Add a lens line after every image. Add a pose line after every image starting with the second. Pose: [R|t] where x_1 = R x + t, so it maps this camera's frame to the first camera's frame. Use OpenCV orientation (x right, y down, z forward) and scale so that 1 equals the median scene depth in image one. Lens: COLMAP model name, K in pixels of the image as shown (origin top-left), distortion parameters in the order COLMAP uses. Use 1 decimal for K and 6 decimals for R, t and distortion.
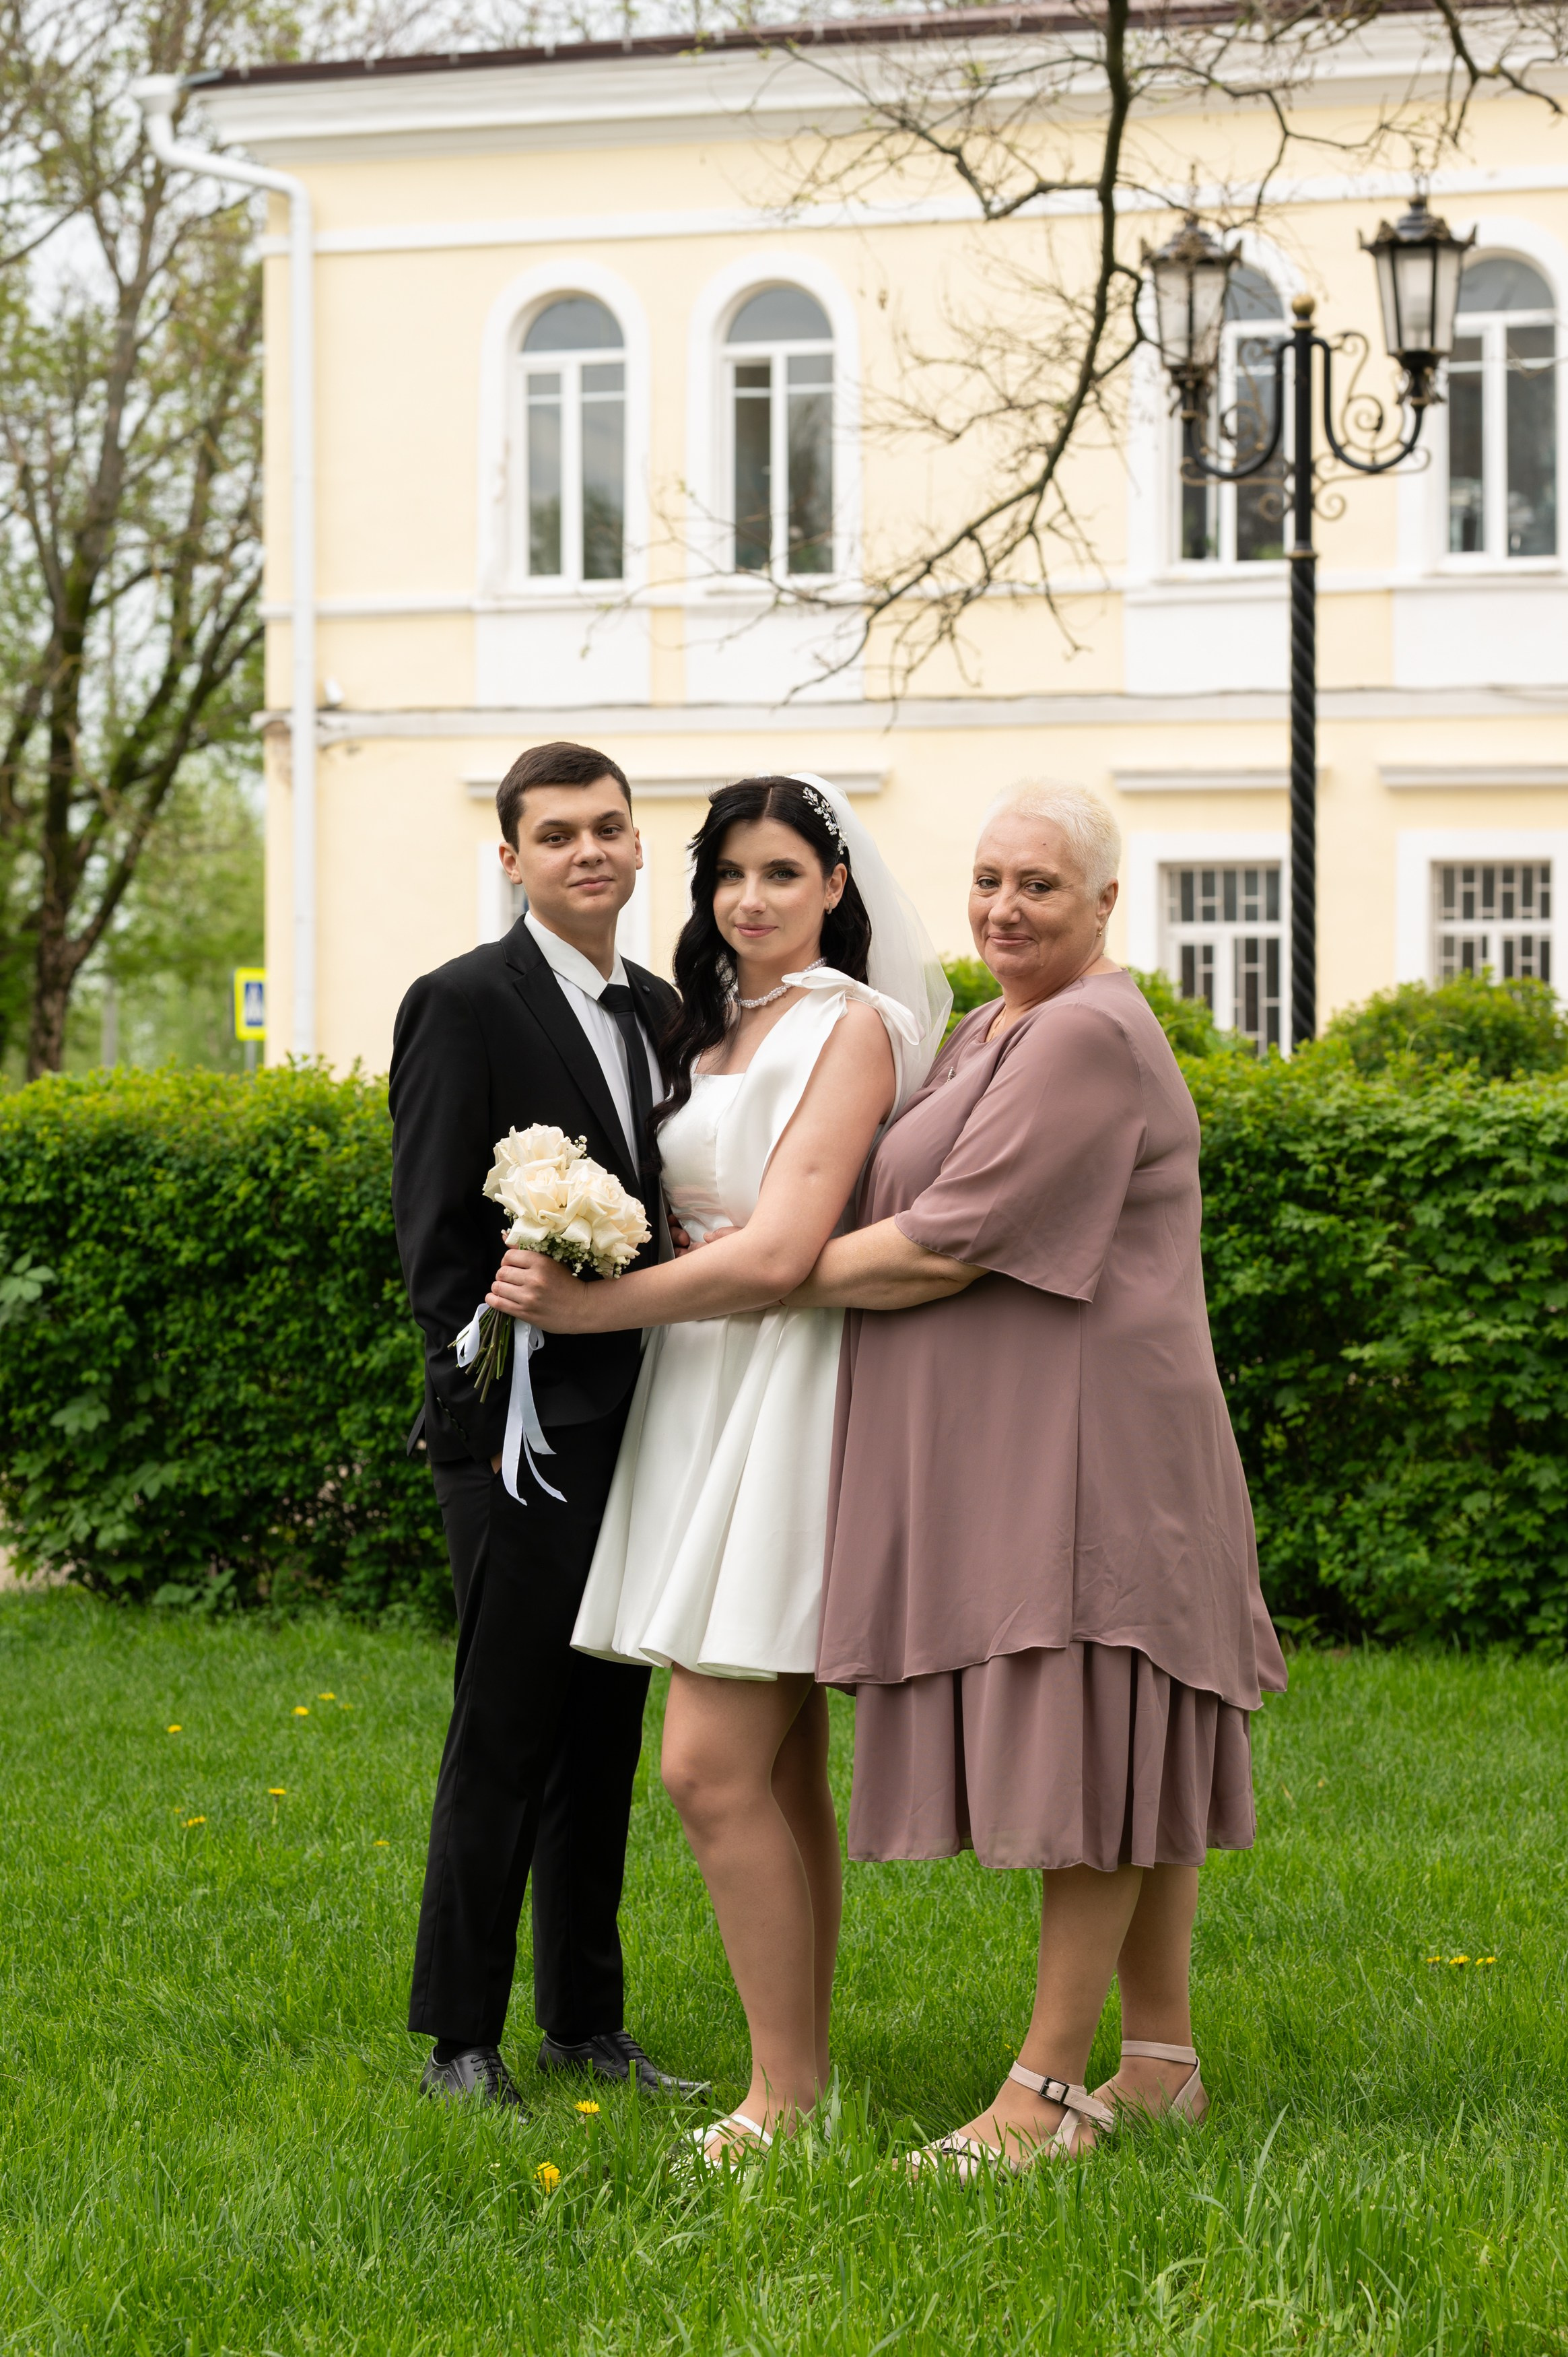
lens RADIAL K [[6056.9, 0, 791.3], [0, 6056.9, 1247.0], [0, 0, 1]] dist [-0.001466, -0.187050]
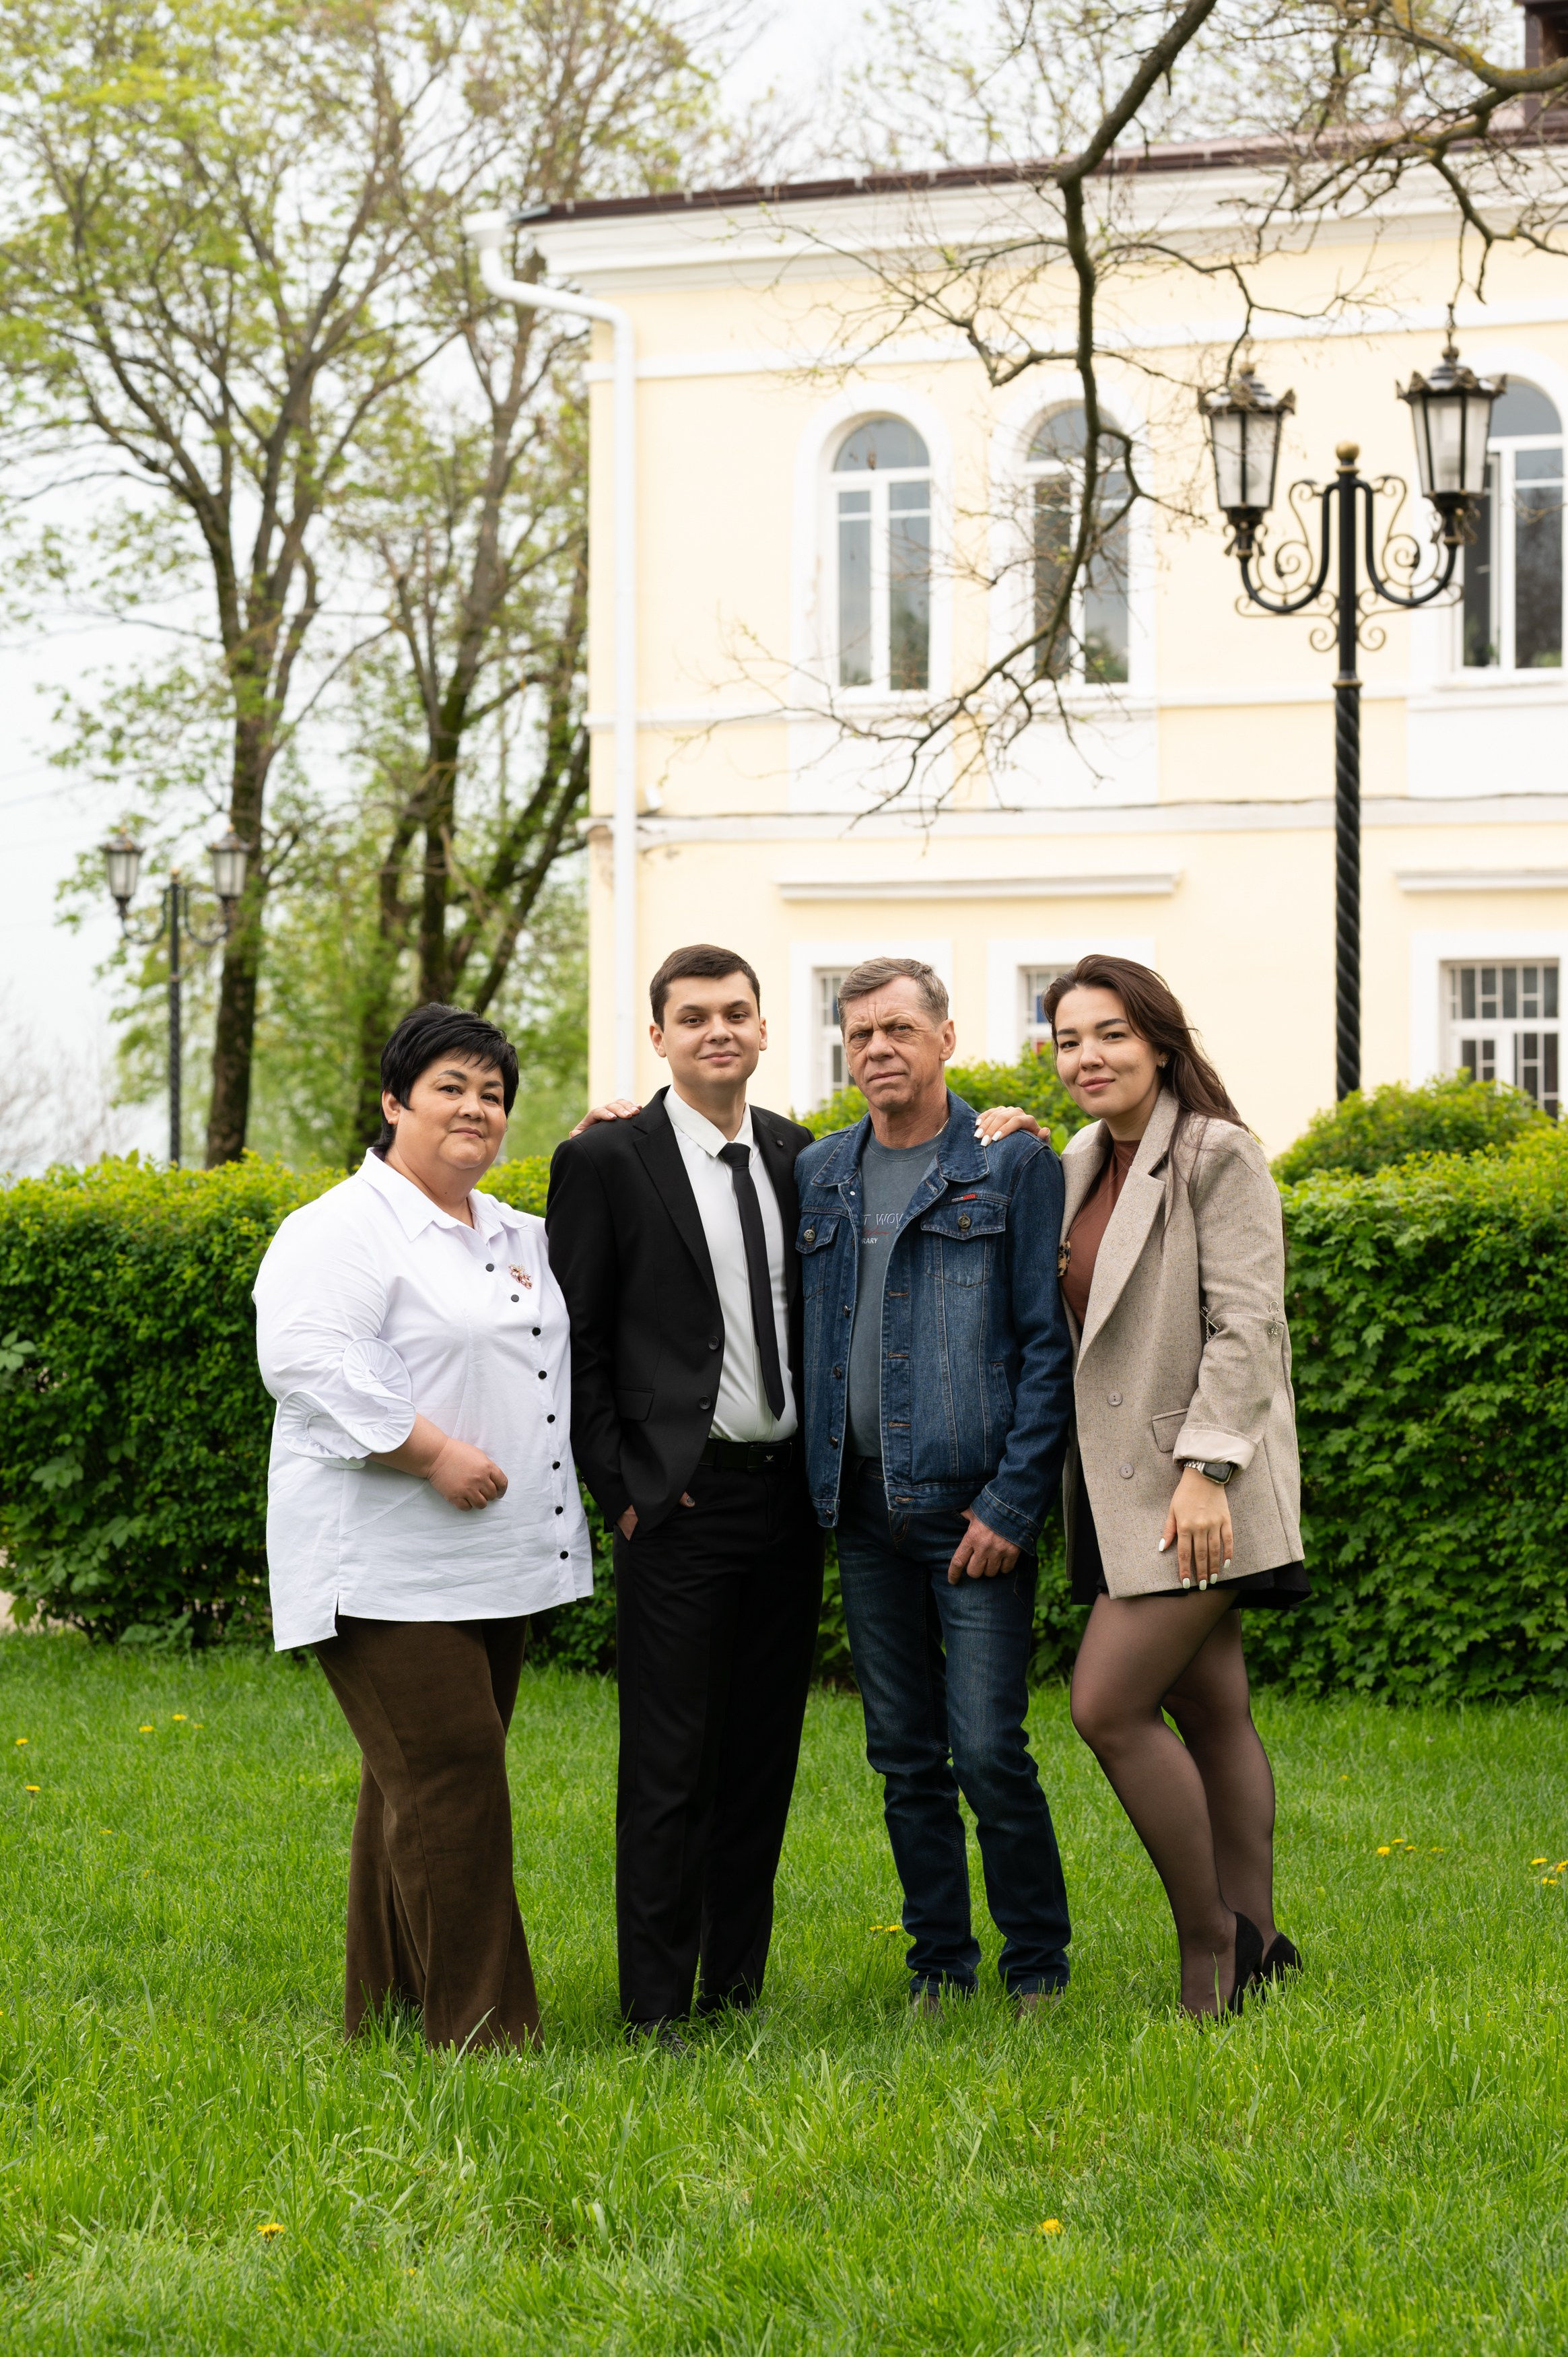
lens RADIAL K [[6146.7, 0, 784.0], [0, 6146.7, 1178.5], [0, 0, 1]] dist [-0.014003, 0.238987]
pose [[0.995110, 0.001299, -0.098765, 0.110648], [-0.003835, 0.999668, -0.025494, 0.001365], [0.098699, 0.025748, 0.994784, -0.103805]]
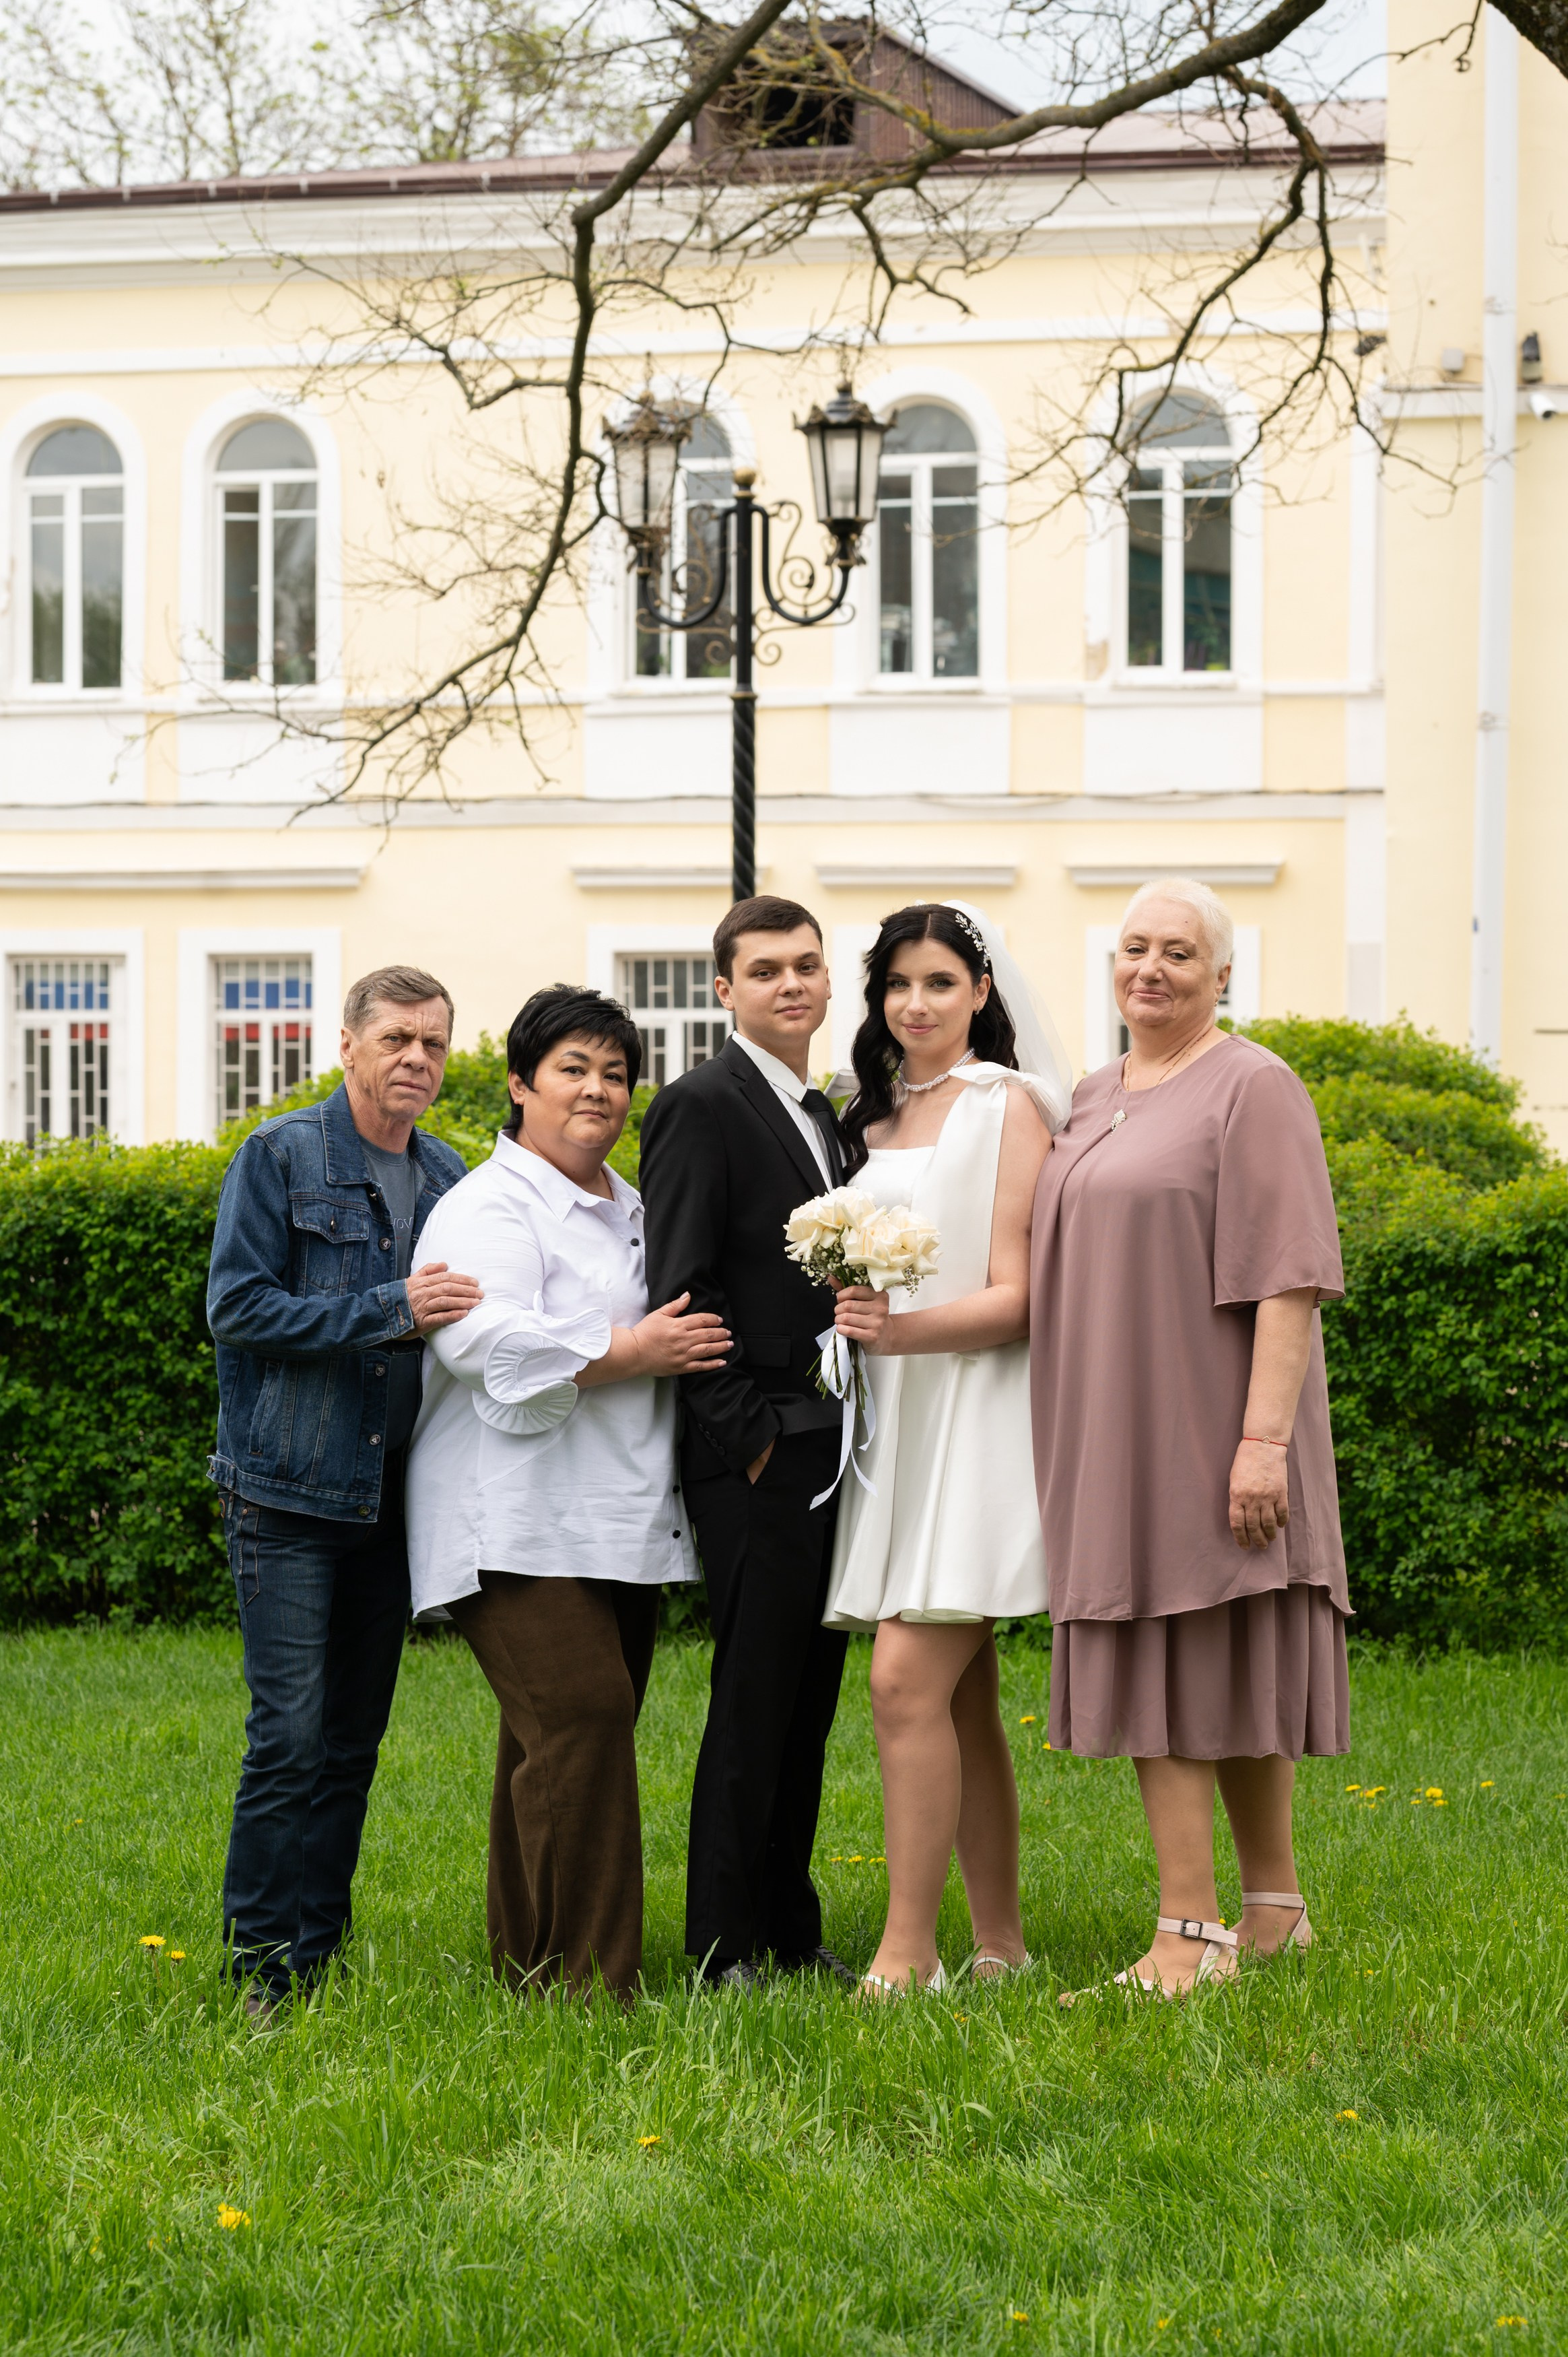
lens RADIAL K [[5916.0, 0, 784.0], [0, 5916.0, 1178.5], [0, 0, 1]] dist [-0.033551, 0.493466]
pose [[0.995969, 0.003629, 0.089630, -0.008752], [-0.001634, 0.999749, -0.022325, 0.001566], [-0.089688, 0.022089, 0.995725, -0.126296]]
